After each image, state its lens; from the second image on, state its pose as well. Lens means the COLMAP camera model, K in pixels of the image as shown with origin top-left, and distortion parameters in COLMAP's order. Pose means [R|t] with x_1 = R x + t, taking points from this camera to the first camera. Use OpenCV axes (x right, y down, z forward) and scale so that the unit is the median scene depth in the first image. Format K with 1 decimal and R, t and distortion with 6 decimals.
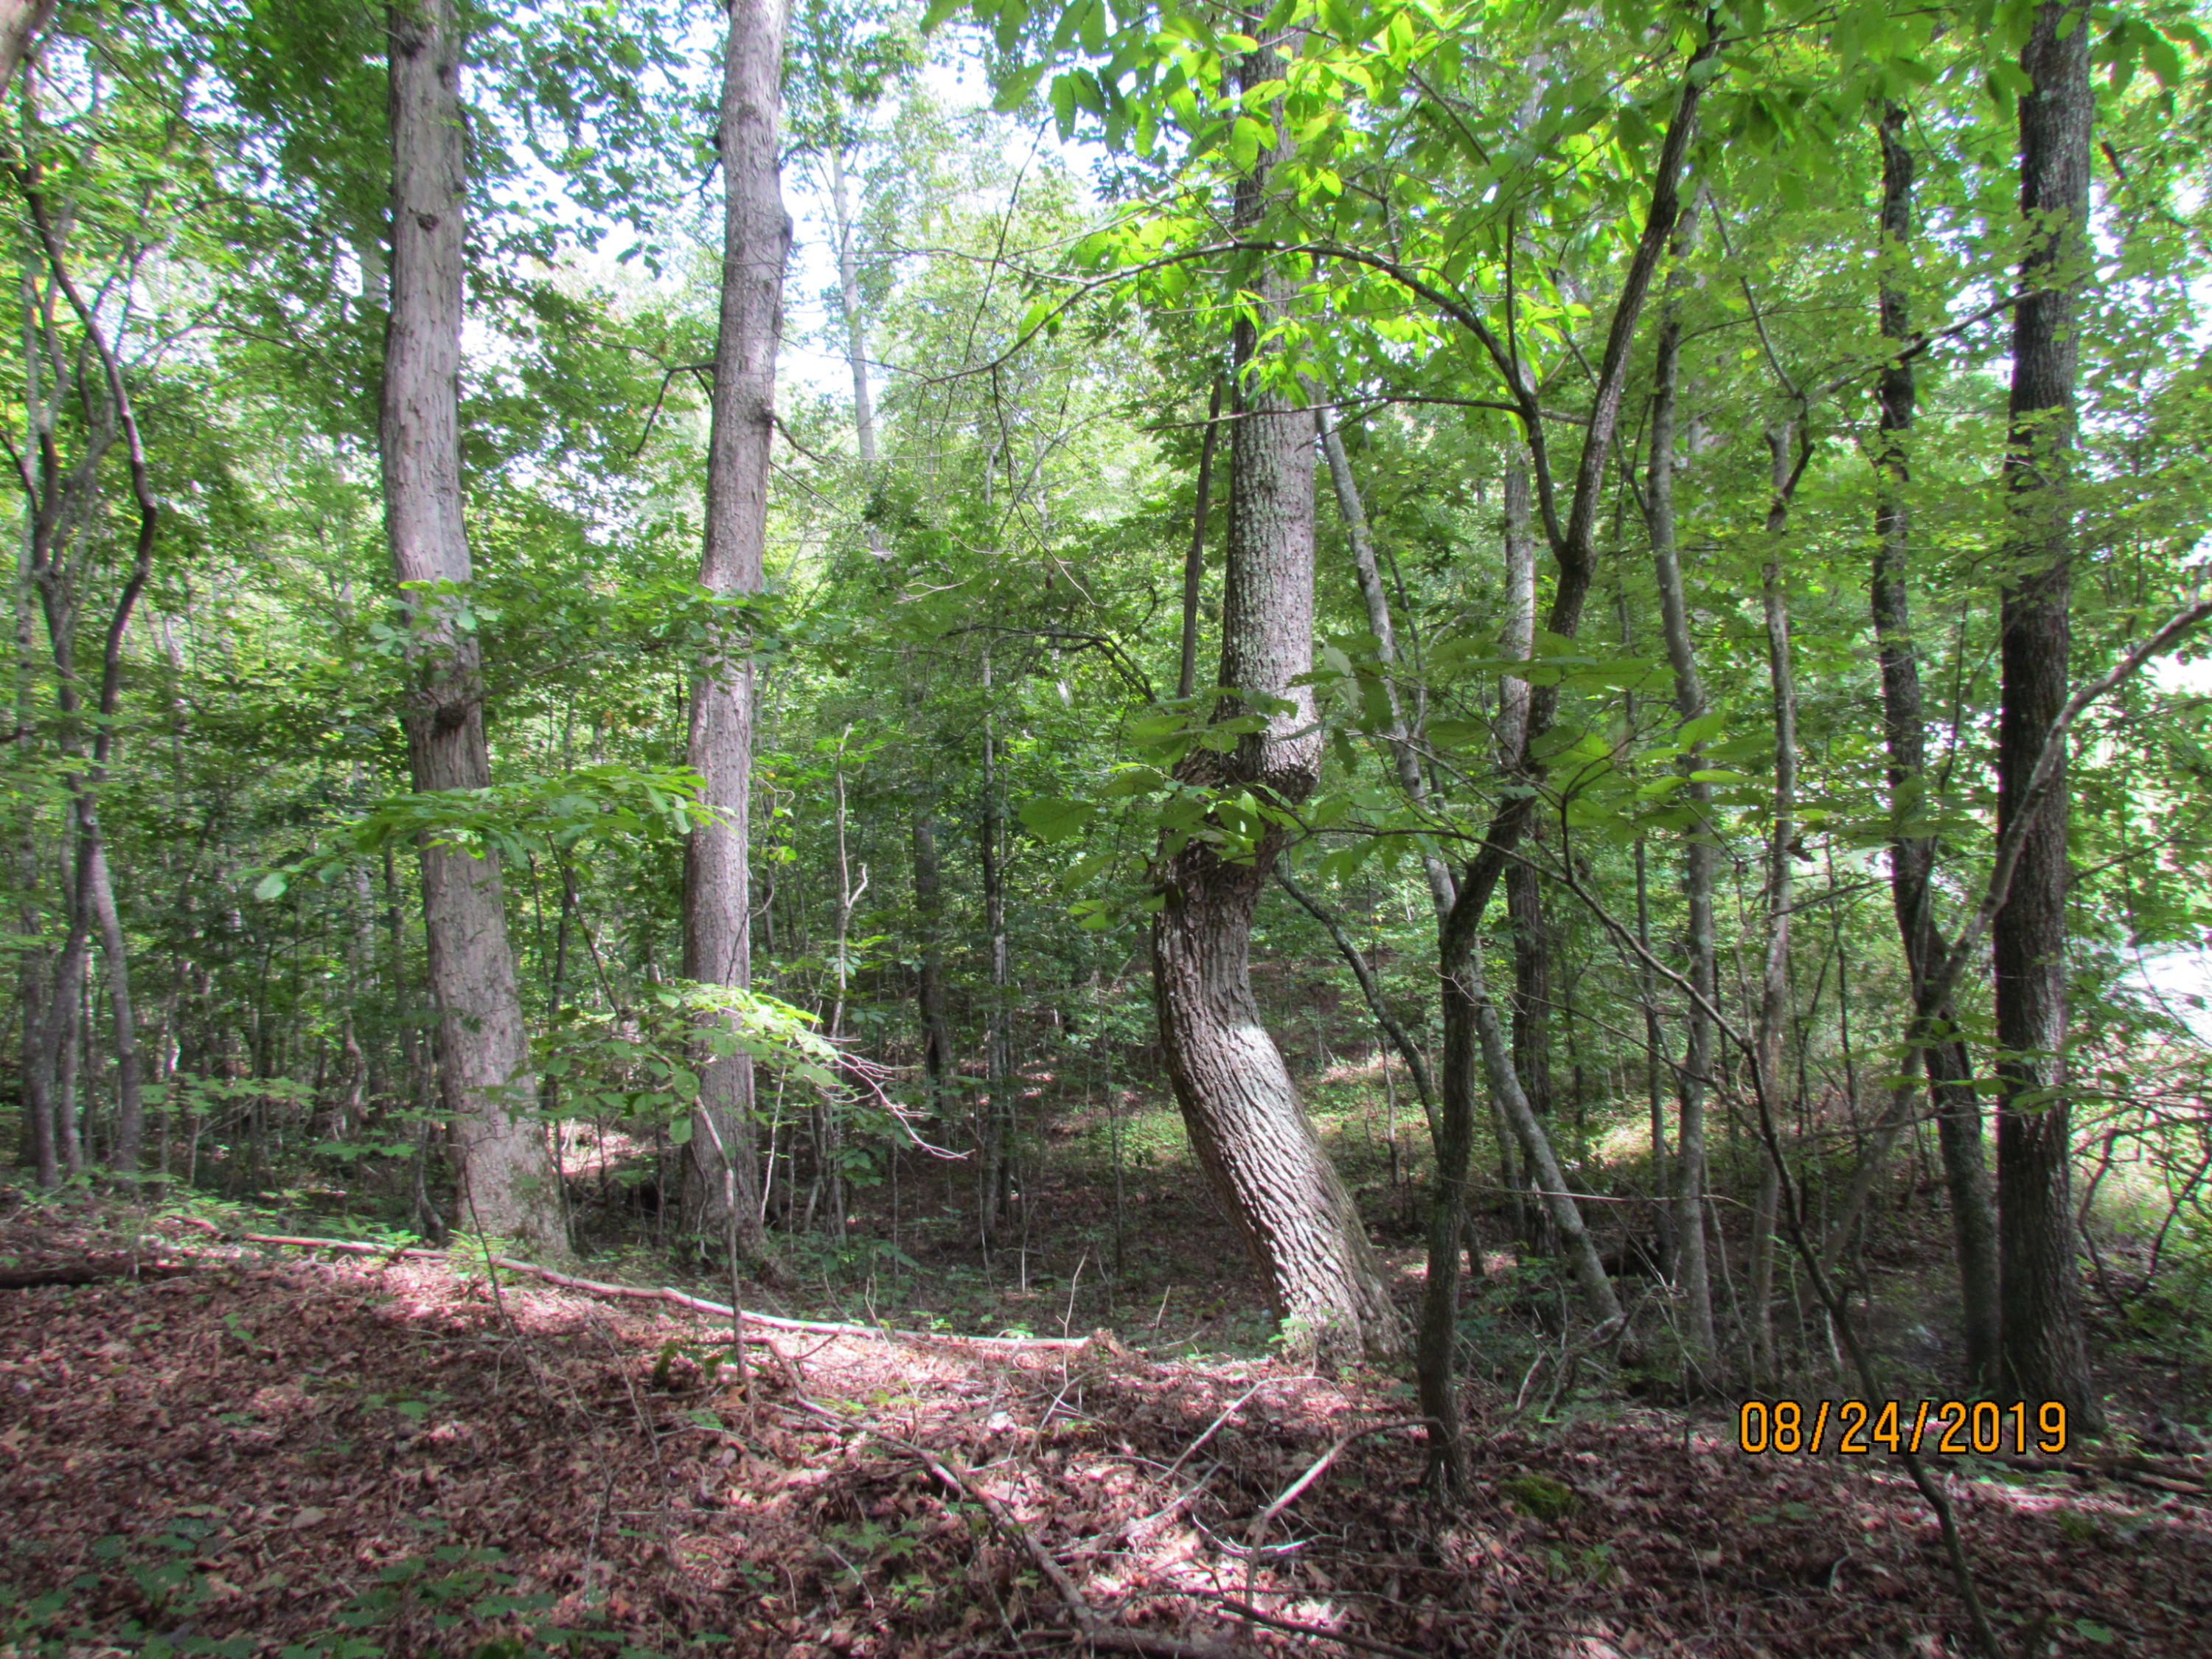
lens RADIAL K [[1575.9, 0, 1093.8], [0, 1575.9, 835.5], [0, 0, 1]] dist [-0.012301, 0.003303]
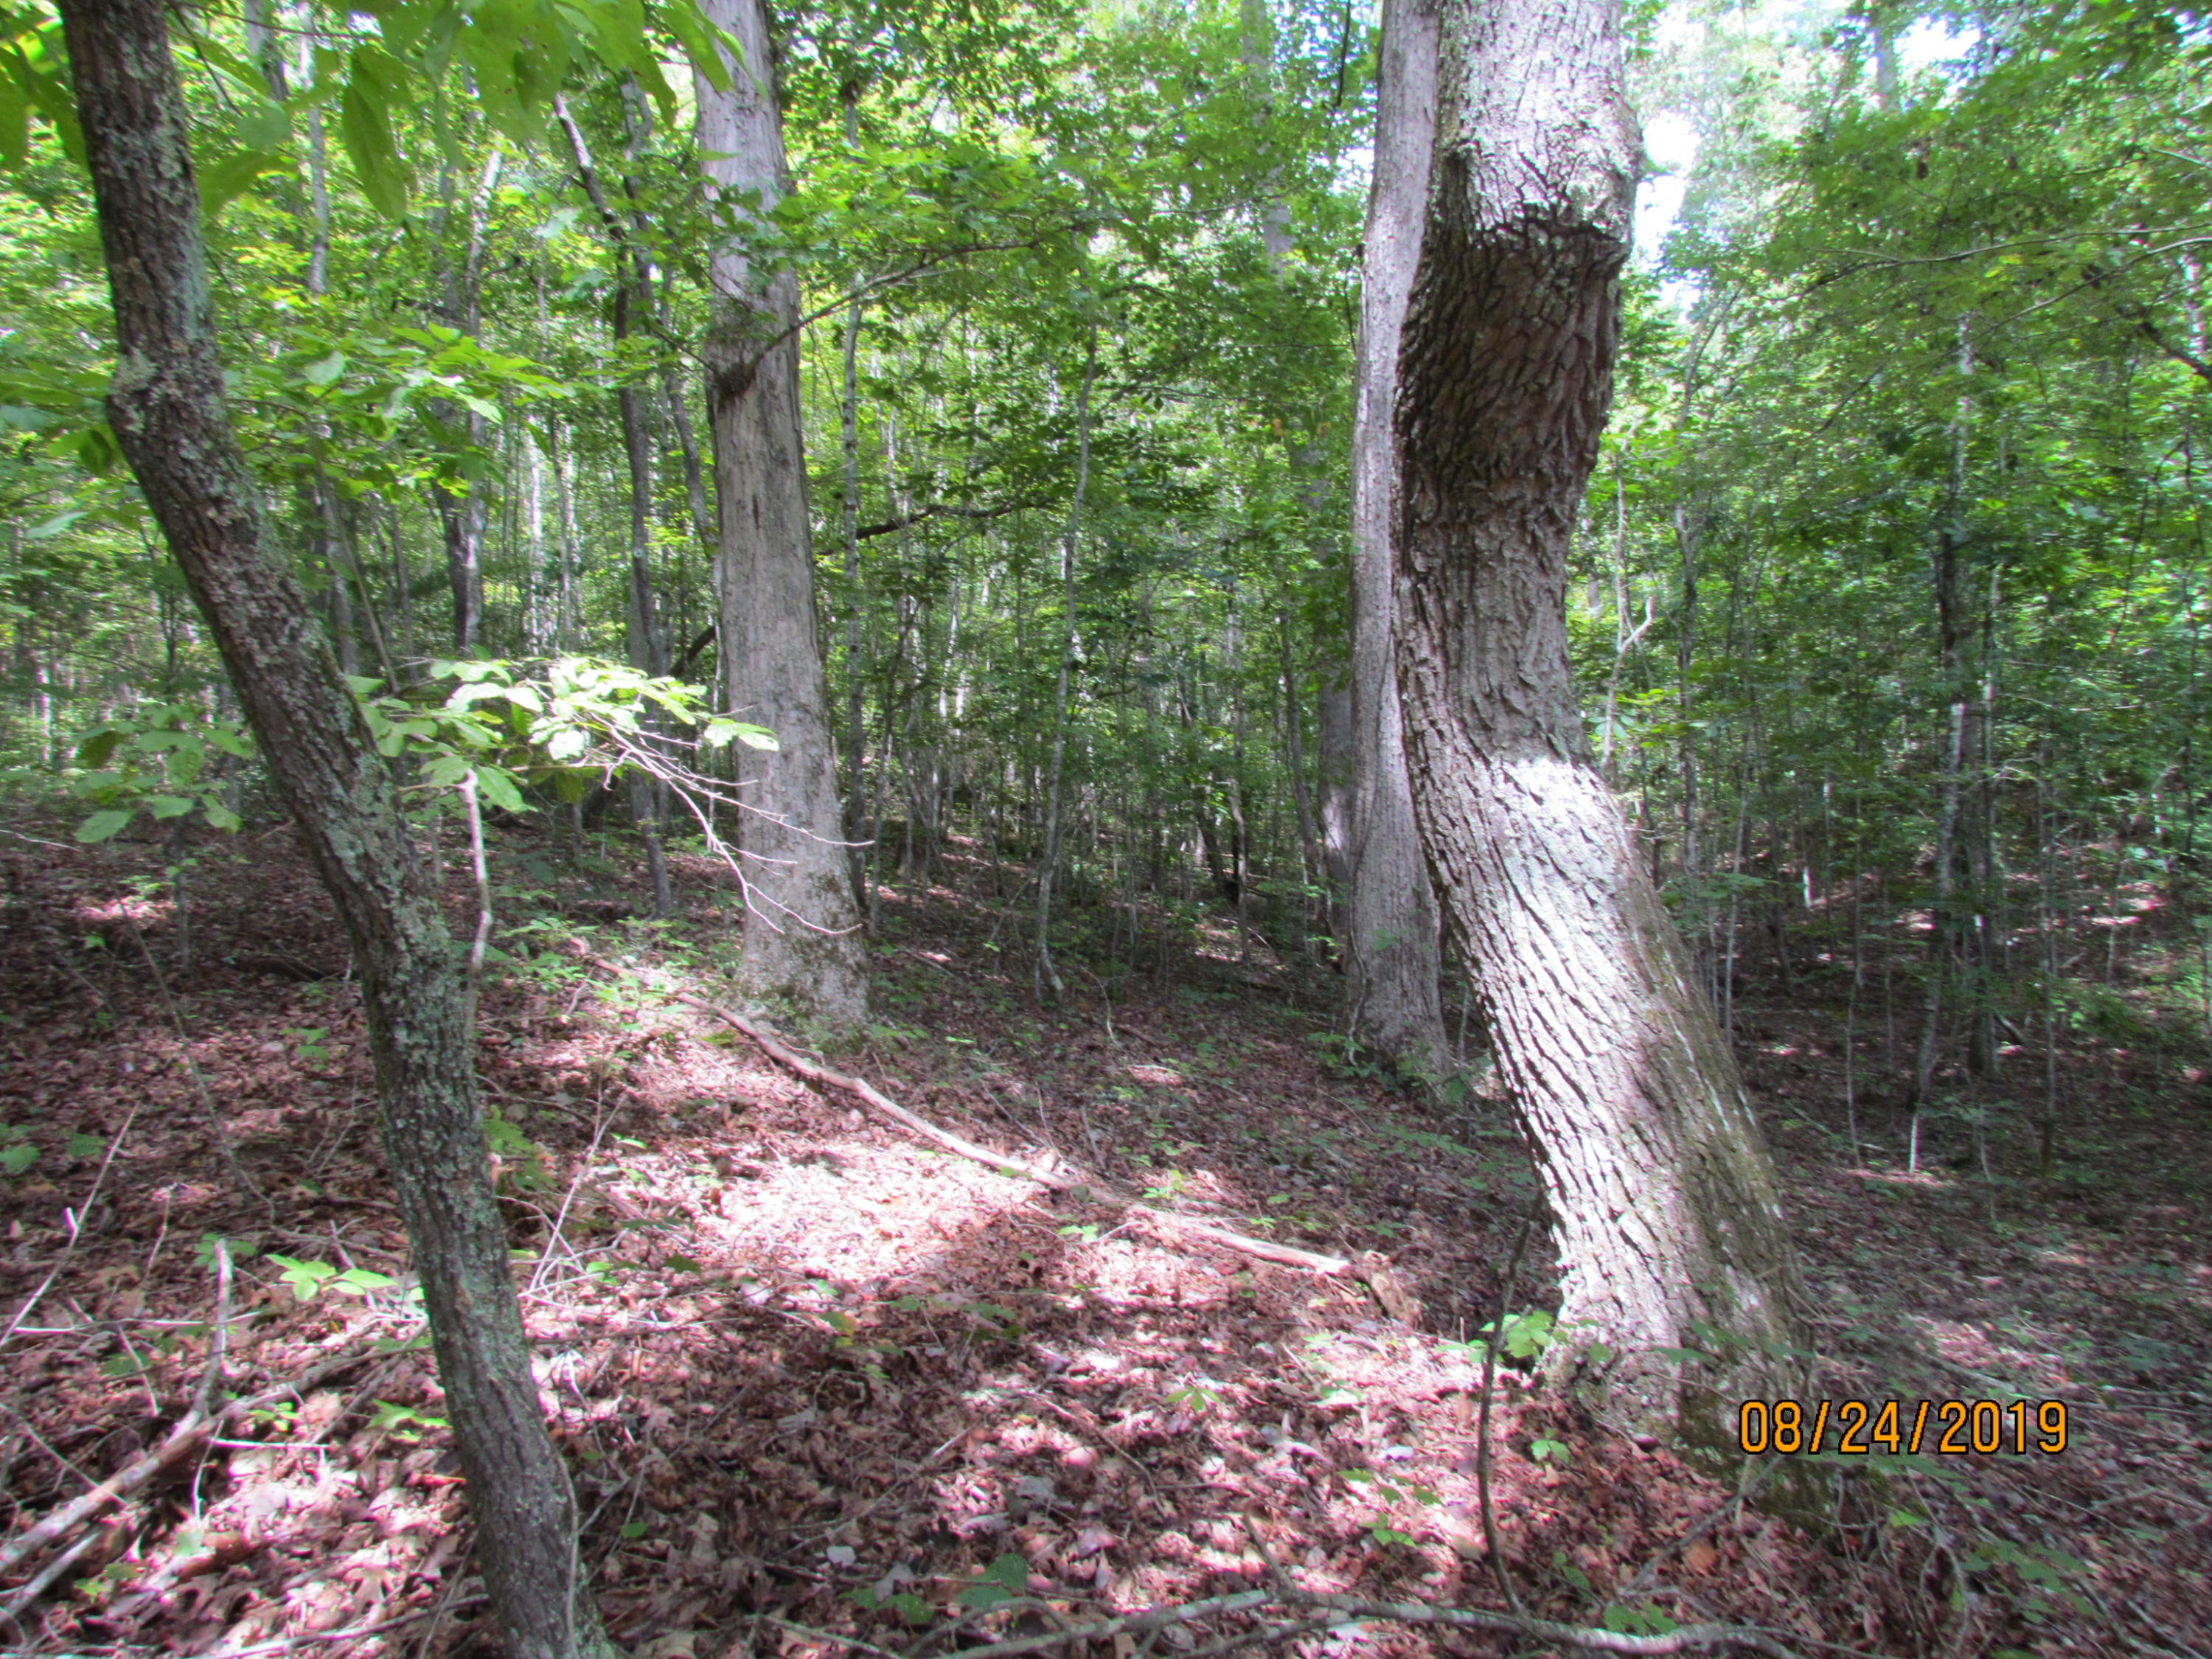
lens RADIAL K [[1575.9, 0, 1104.9], [0, 1575.9, 831.0], [0, 0, 1]] dist [-0.012301, 0.003303]
pose [[0.757608, 0.049458, -0.650834, 0.335382], [0.029398, 0.993528, 0.109720, 0.084589], [0.652048, -0.102258, 0.751250, 0.518651]]
